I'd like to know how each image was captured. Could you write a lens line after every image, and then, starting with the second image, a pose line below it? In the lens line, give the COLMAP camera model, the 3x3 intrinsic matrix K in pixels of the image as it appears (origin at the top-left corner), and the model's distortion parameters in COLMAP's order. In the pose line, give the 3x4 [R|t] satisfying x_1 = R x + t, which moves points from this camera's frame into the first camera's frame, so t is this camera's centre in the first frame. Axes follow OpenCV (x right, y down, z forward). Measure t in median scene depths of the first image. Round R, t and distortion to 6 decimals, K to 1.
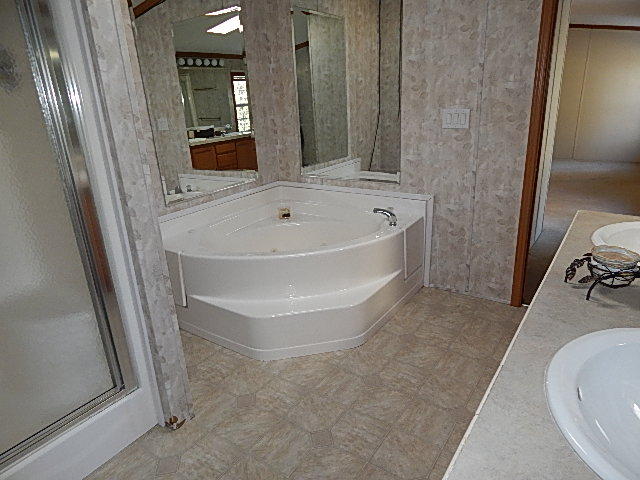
lens RADIAL K [[414.3, 0, 320.0], [0, 414.3, 240.0], [0, 0, 1]] dist [-0.032228, 0.004567]
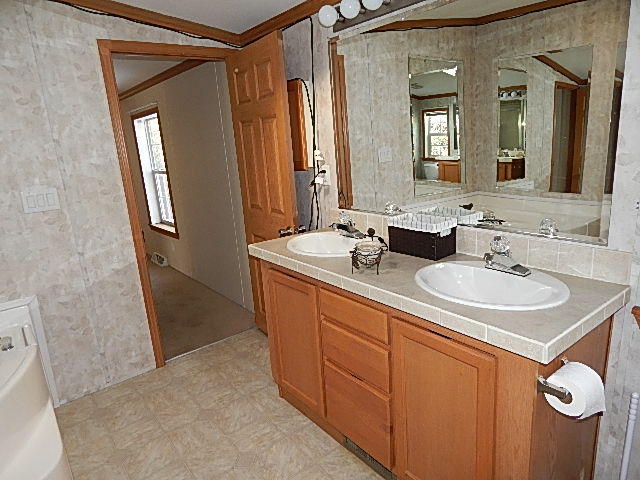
lens RADIAL K [[414.3, 0, 320.0], [0, 414.3, 240.0], [0, 0, 1]] dist [-0.032228, 0.004567]
pose [[0.270234, -0.188531, 0.944155, -0.361099], [0.378163, 0.922615, 0.075993, -0.065916], [-0.885419, 0.336509, 0.320618, 0.252962]]
